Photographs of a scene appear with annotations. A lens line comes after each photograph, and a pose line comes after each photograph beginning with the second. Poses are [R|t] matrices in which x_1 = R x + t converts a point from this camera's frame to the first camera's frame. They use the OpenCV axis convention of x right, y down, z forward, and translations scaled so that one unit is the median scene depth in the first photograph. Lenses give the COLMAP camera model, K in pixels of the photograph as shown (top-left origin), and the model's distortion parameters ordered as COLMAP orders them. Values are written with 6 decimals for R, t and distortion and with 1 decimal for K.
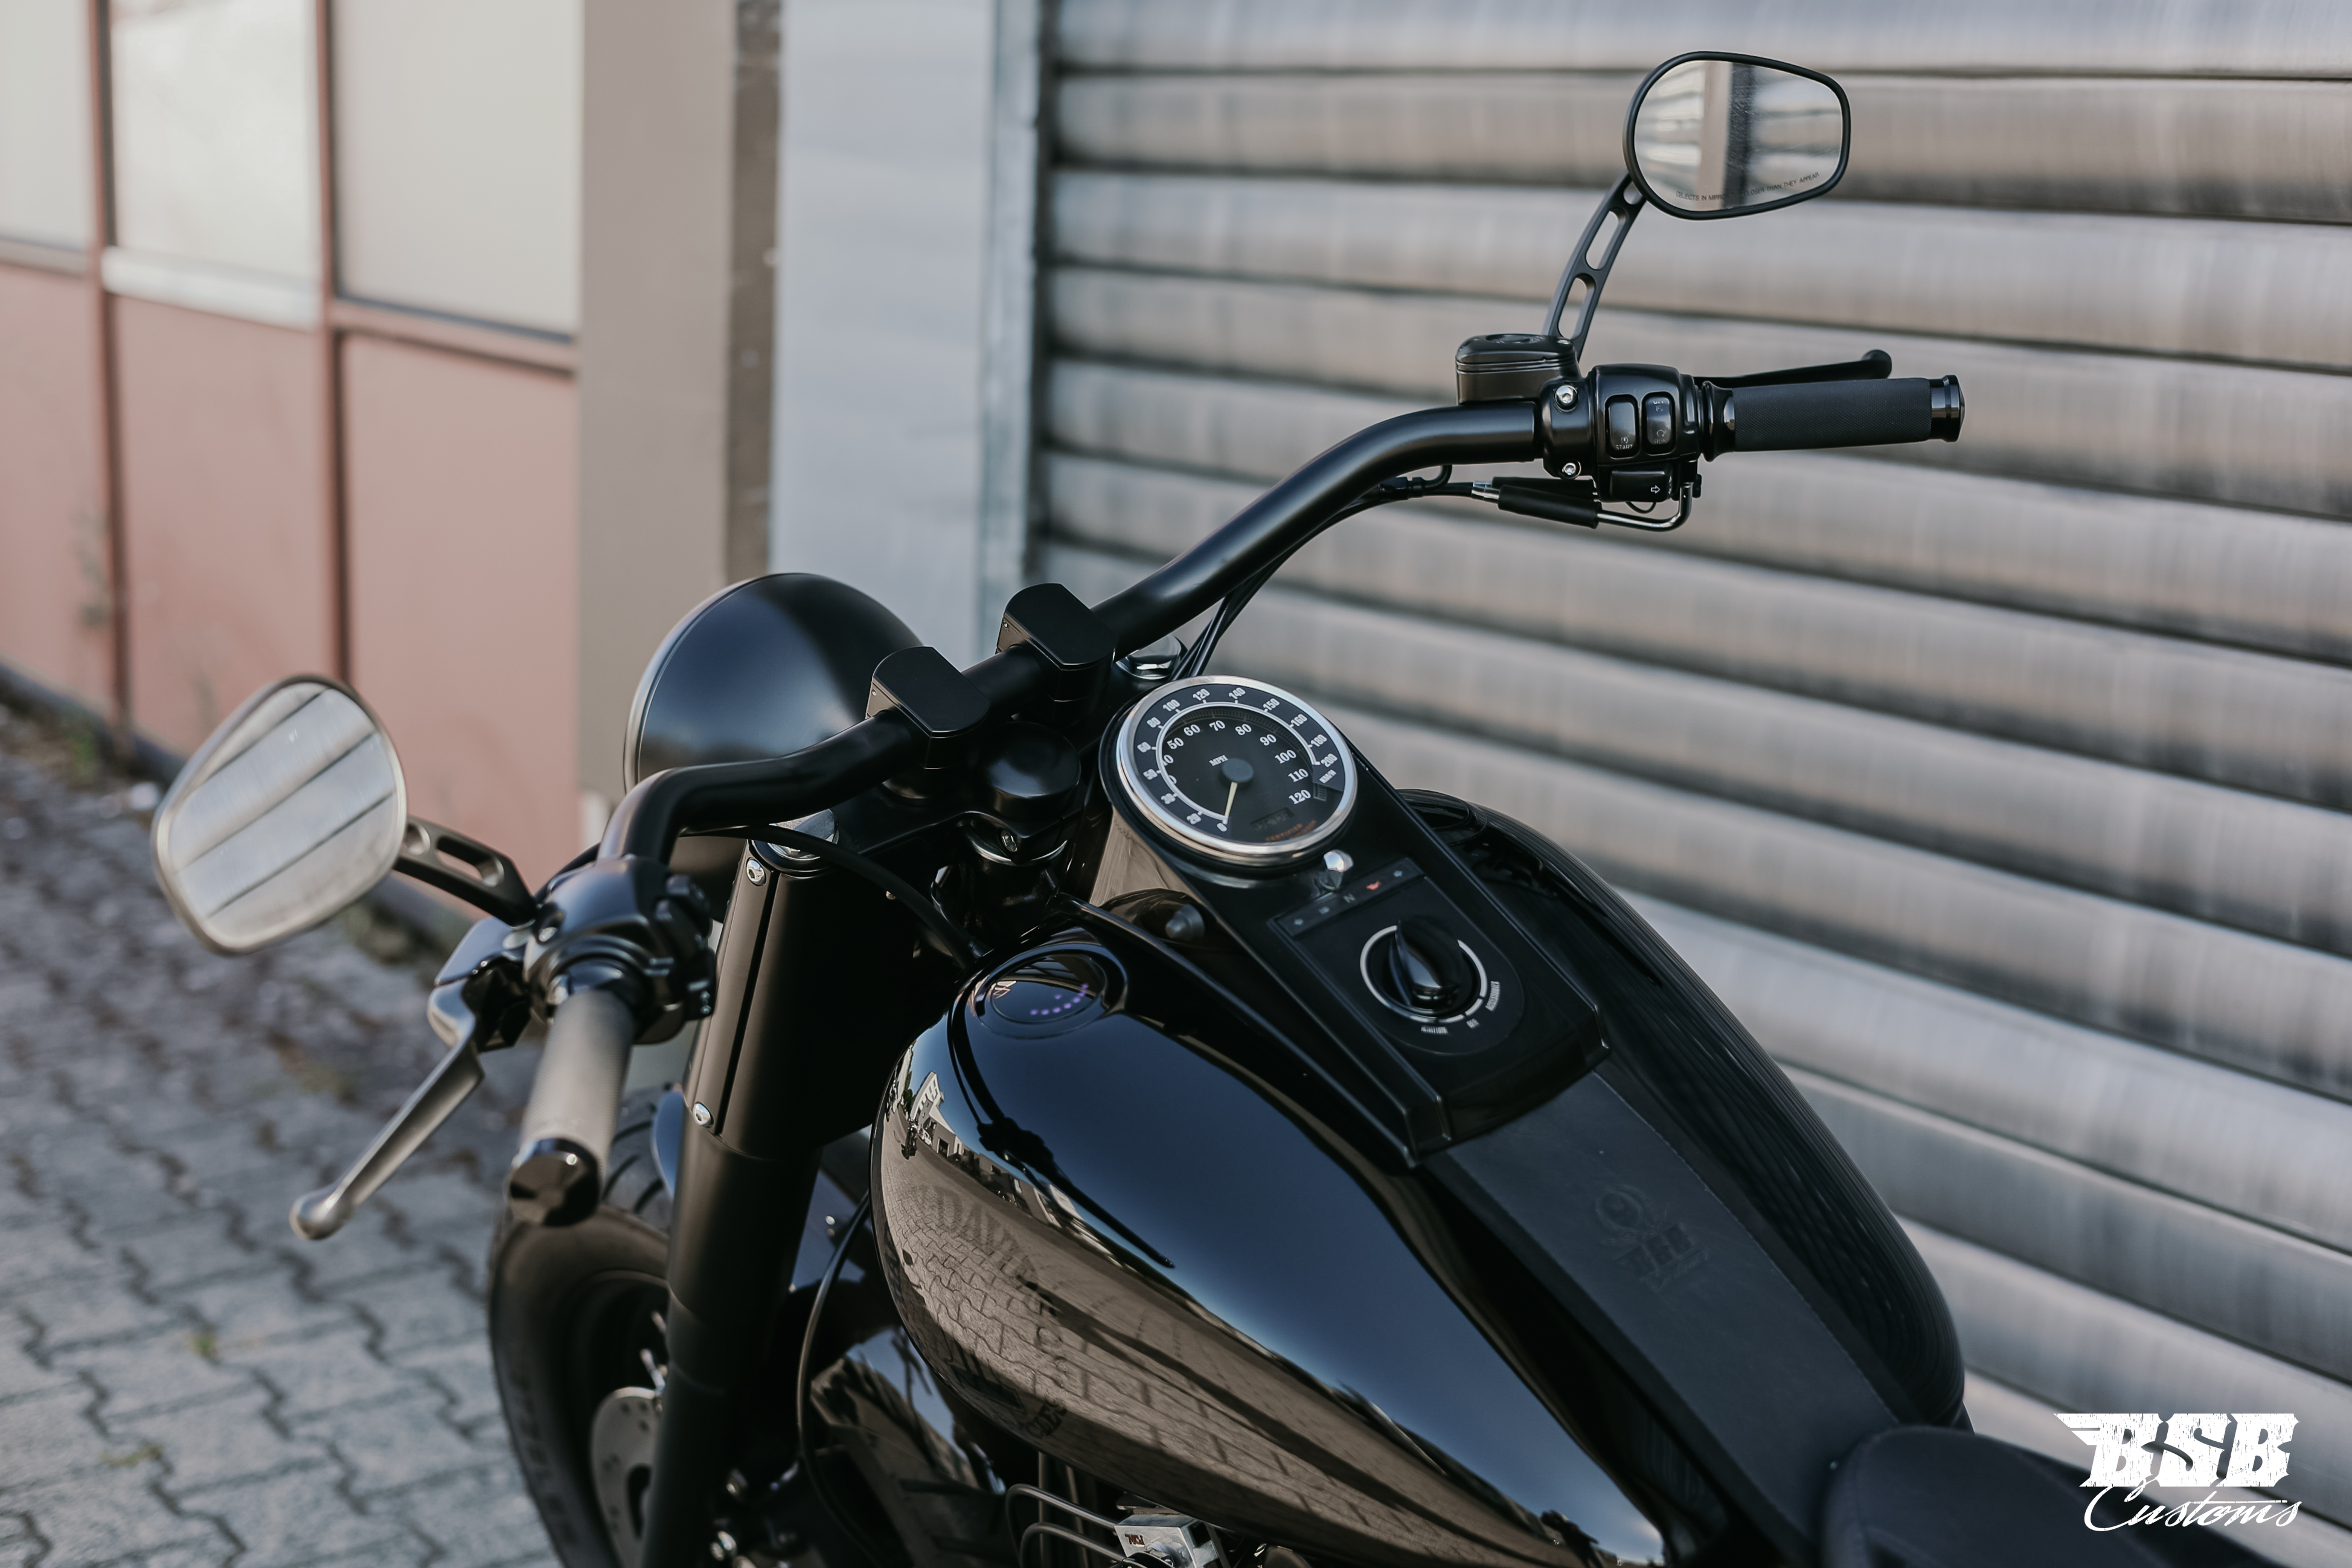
lens RADIAL K [[3411.5, 0, 1142.9], [0, 3411.5, 751.0], [0, 0, 1]] dist [0.052482, -0.284399]
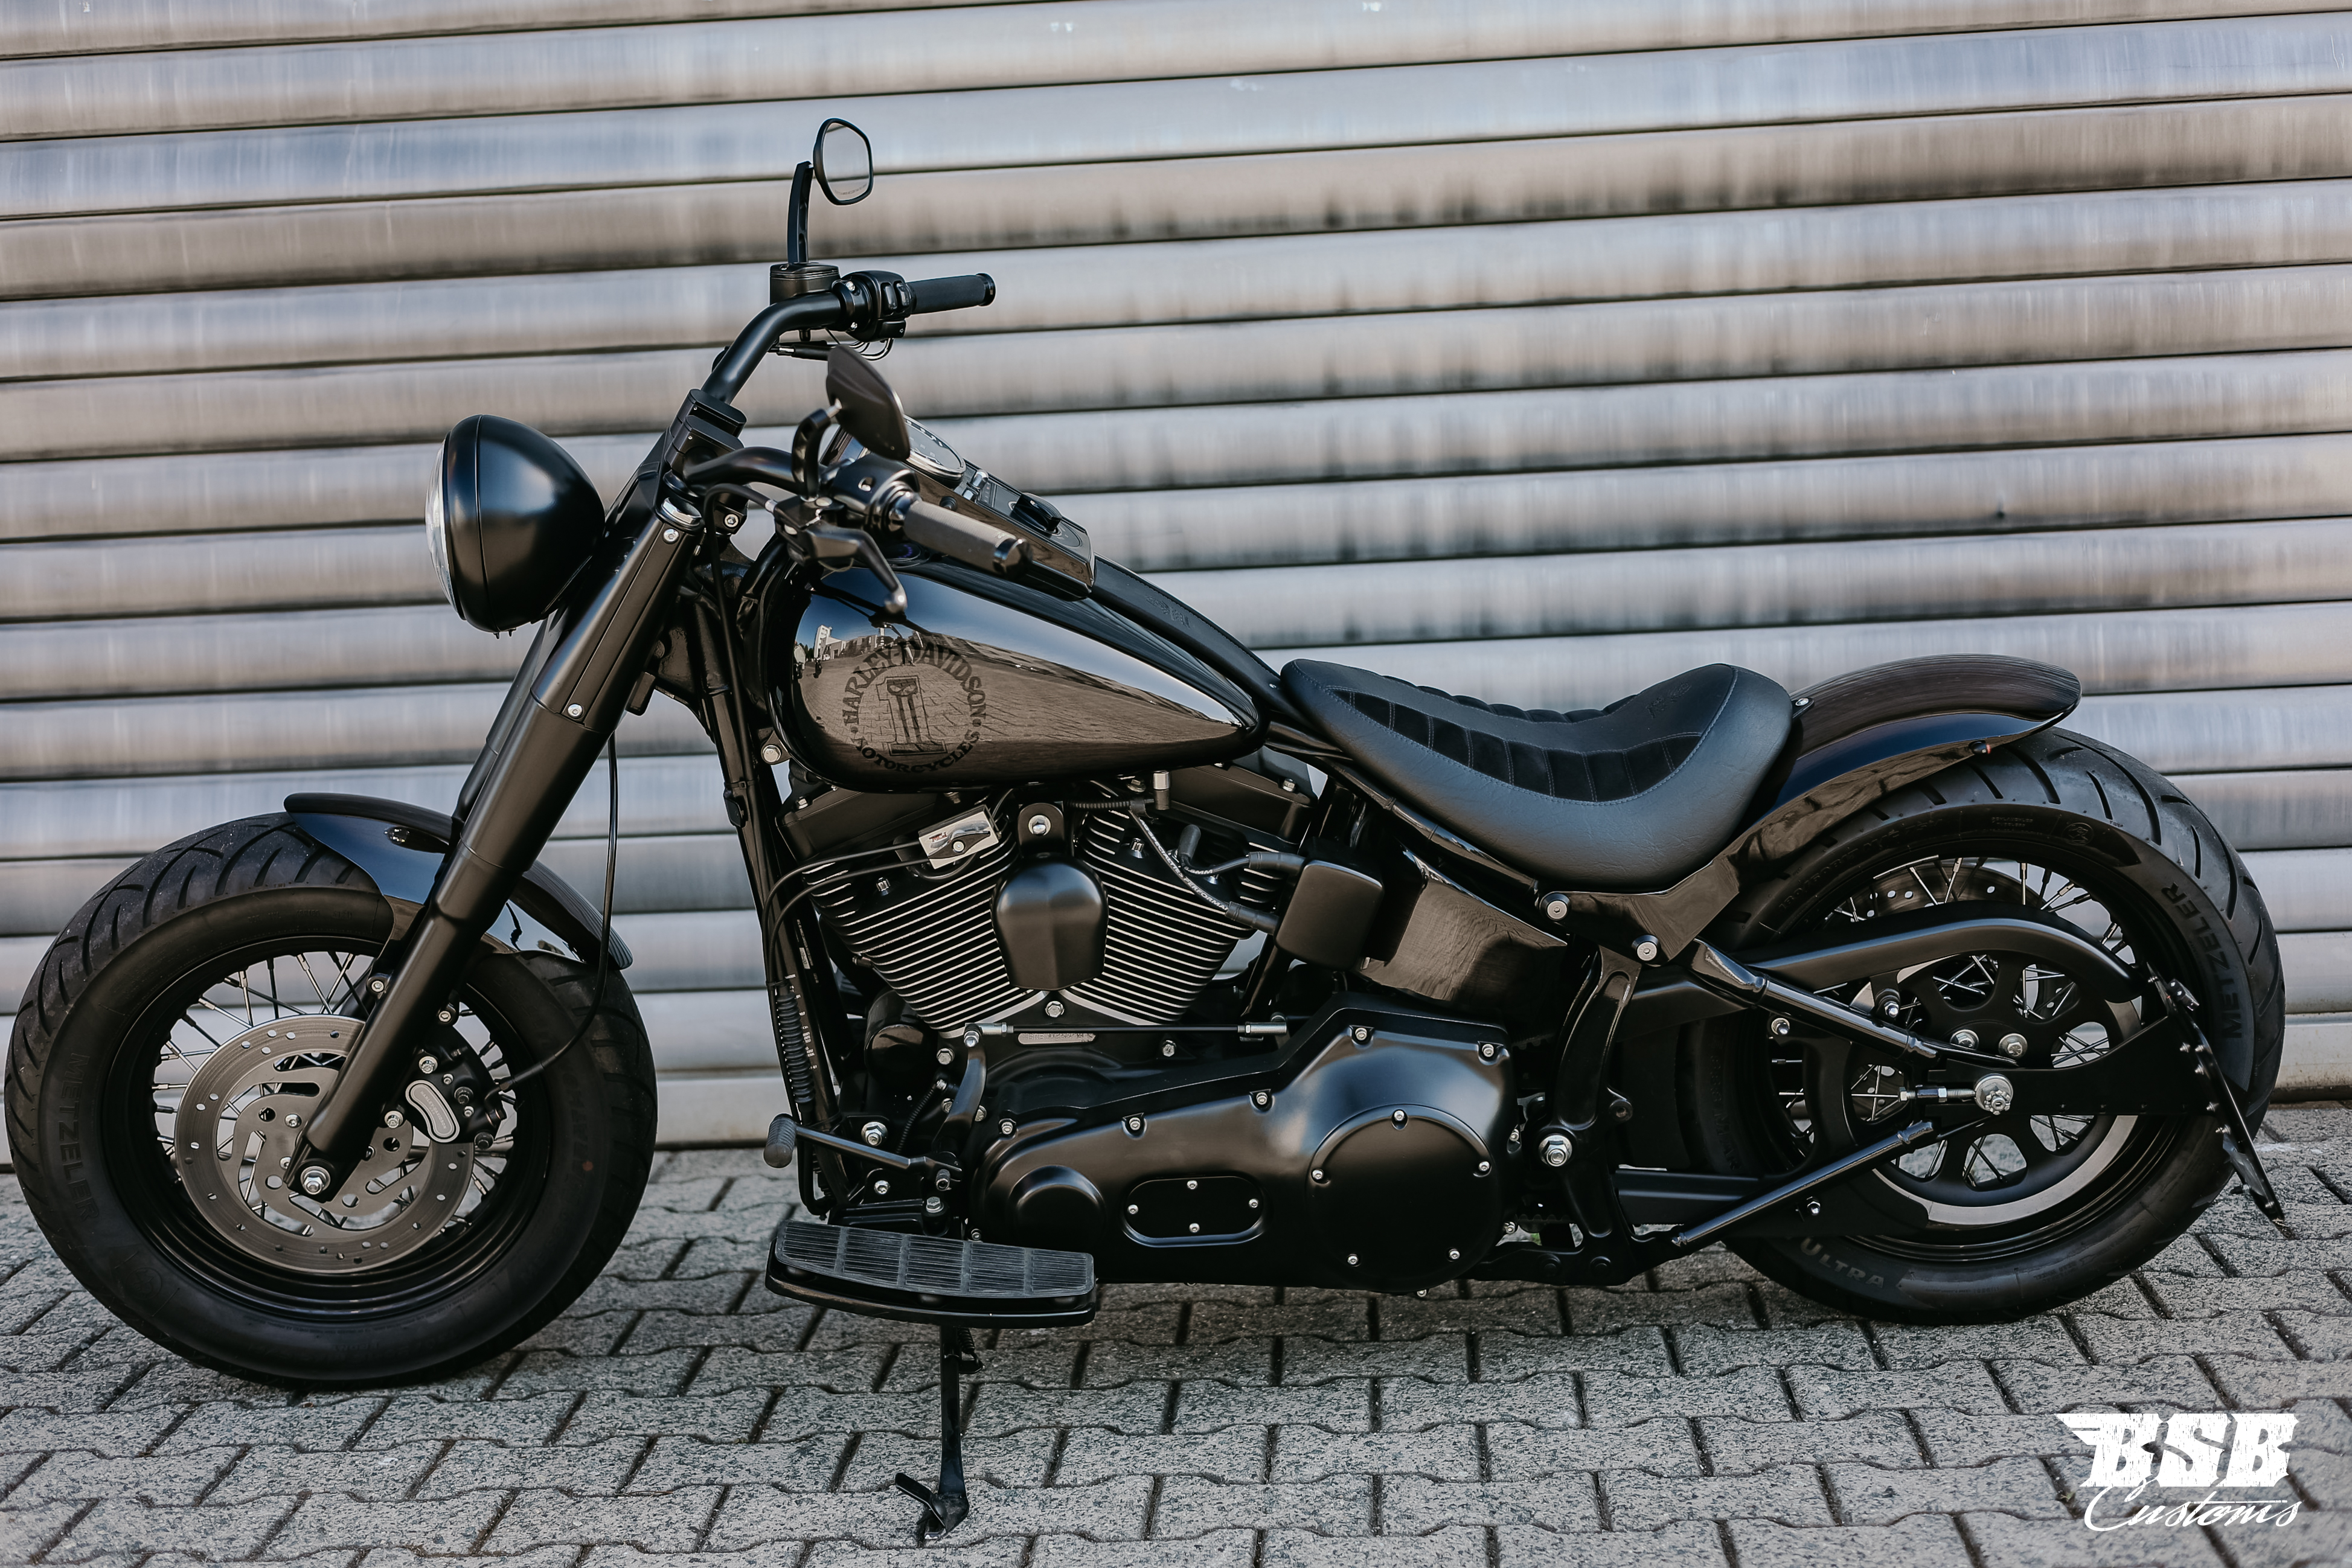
lens RADIAL K [[3355.6, 0, 1145.3], [0, 3355.6, 755.0], [0, 0, 1]] dist [0.044772, -0.129591]
pose [[0.611493, -0.124889, 0.781332, -0.957128], [0.205074, 0.978738, -0.004054, 0.145707], [-0.764213, 0.162710, 0.624103, -0.200398]]
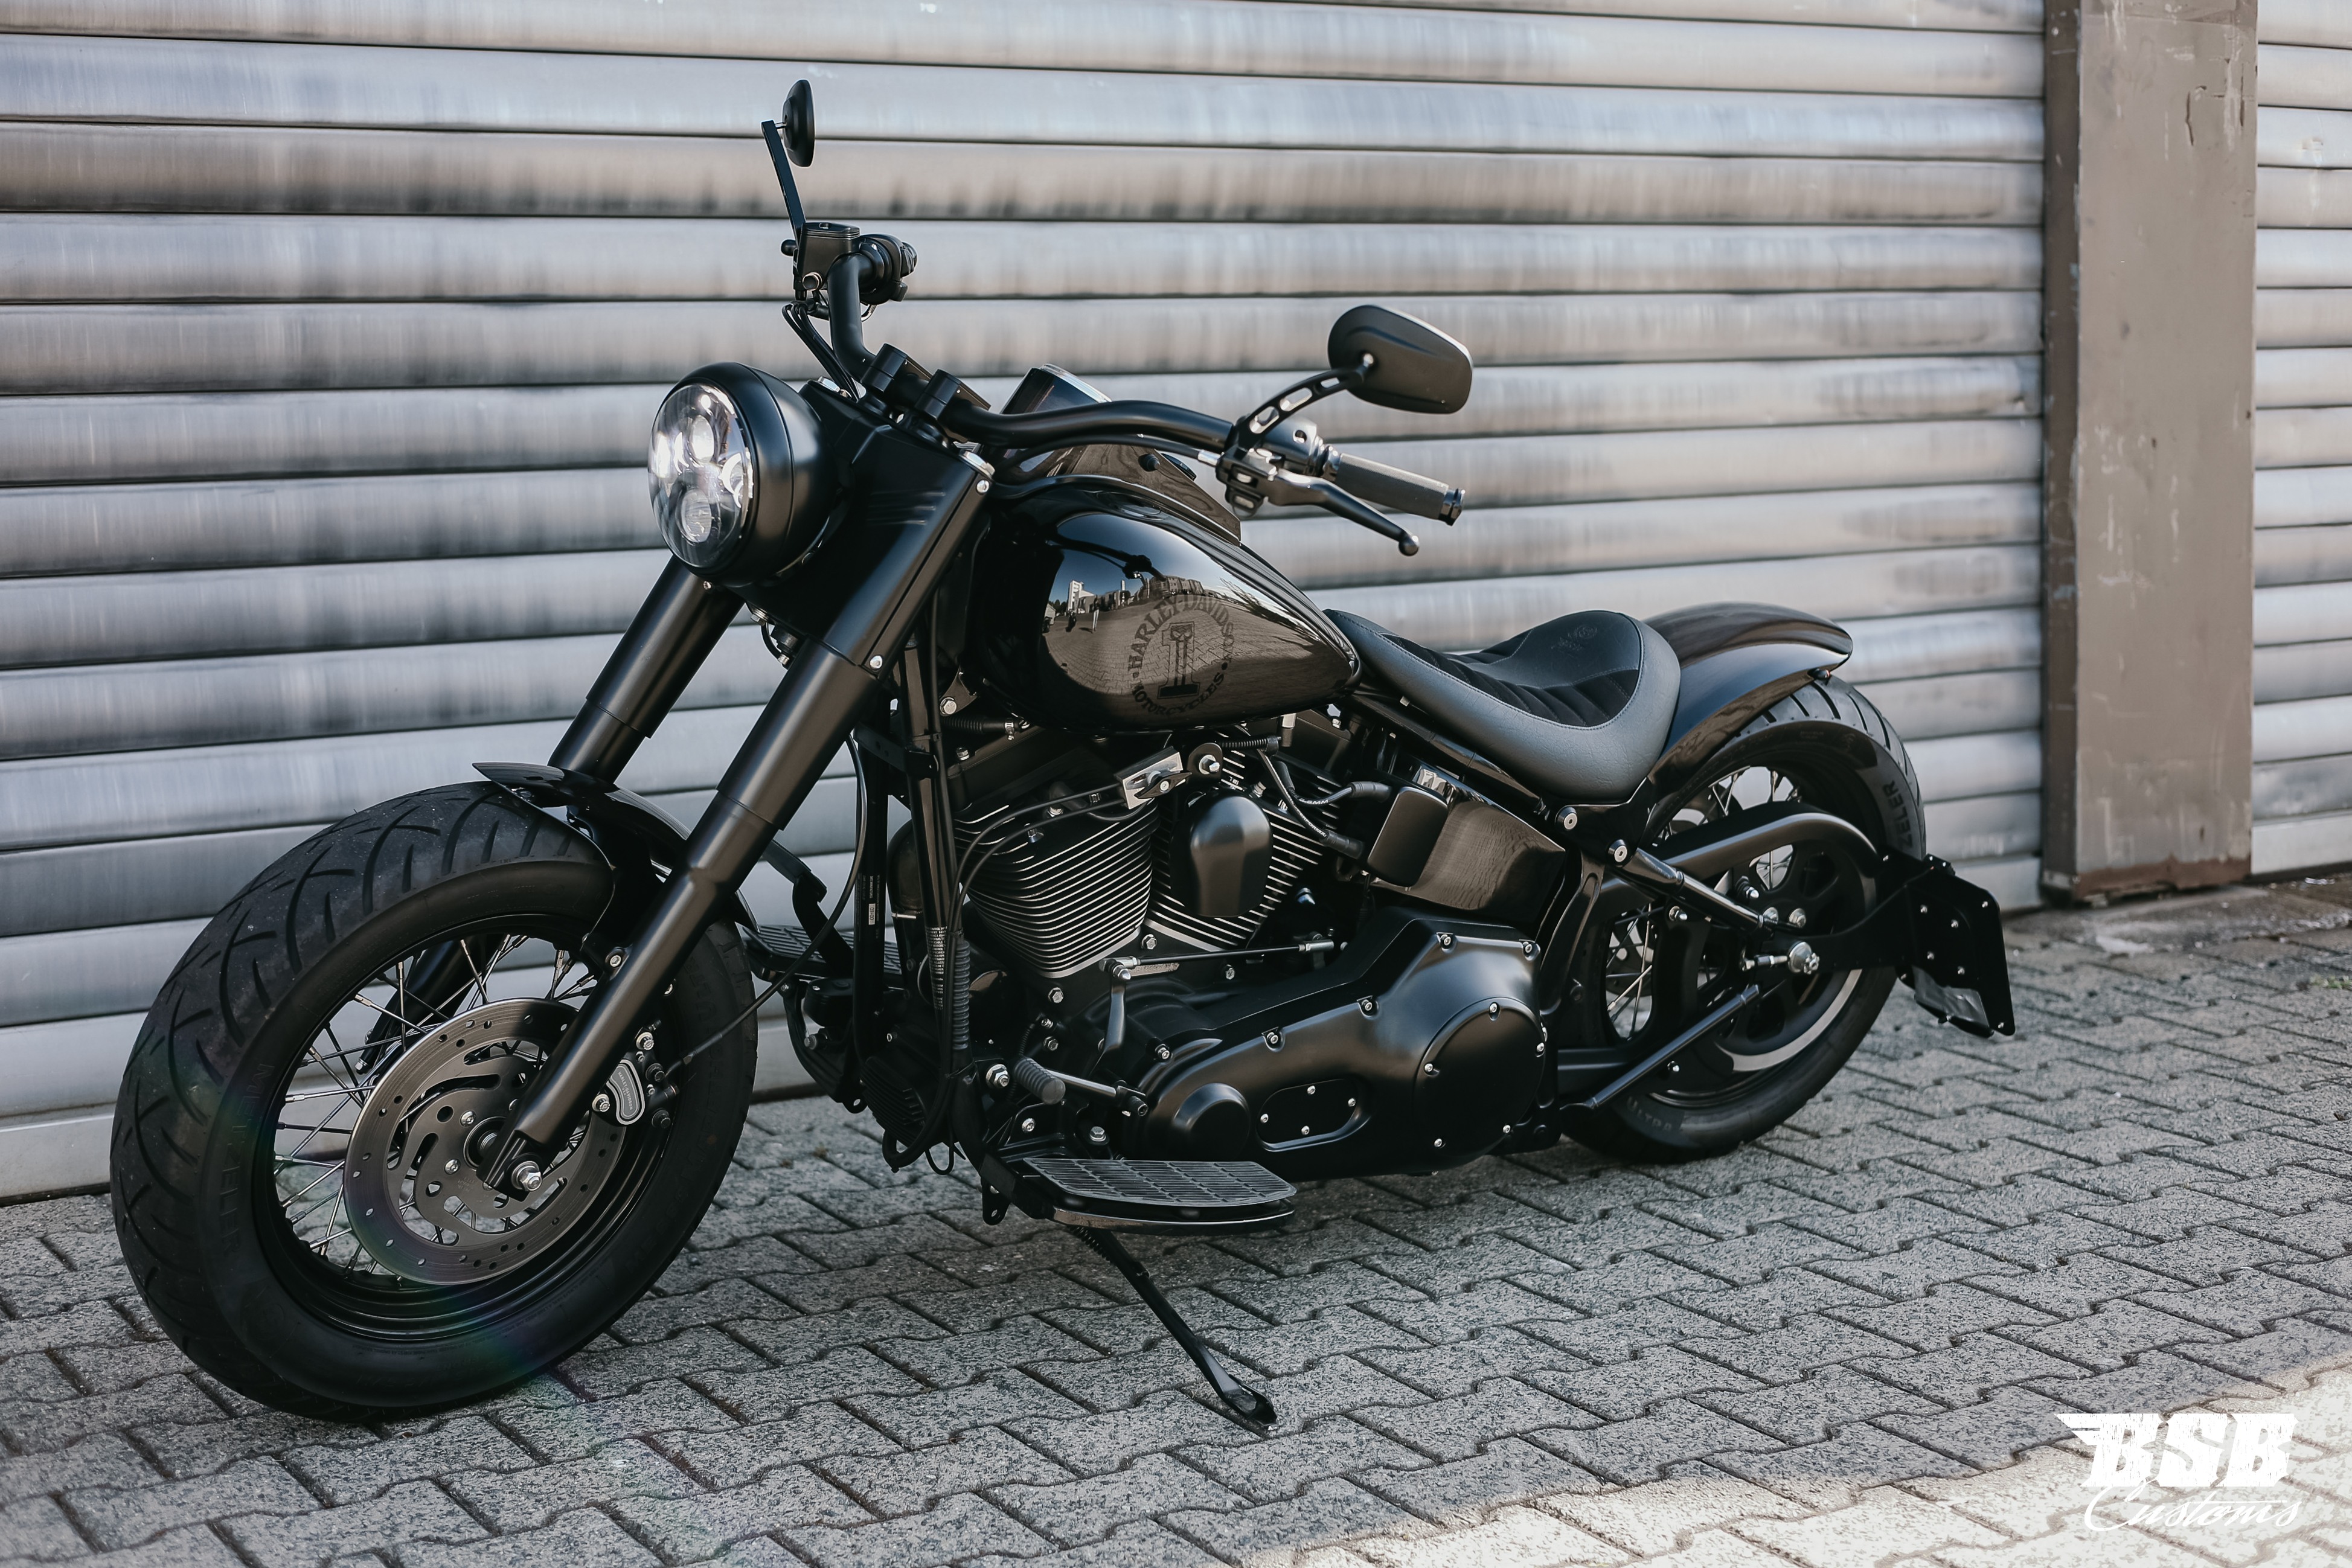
lens RADIAL K [[3355.6, 0, 1145.3], [0, 3355.6, 755.0], [0, 0, 1]] dist [0.044772, -0.129591]
pose [[0.041404, -0.131256, 0.990483, -1.341987], [0.207049, 0.970942, 0.120011, -0.016171], [-0.977454, 0.200109, 0.067378, 0.575341]]
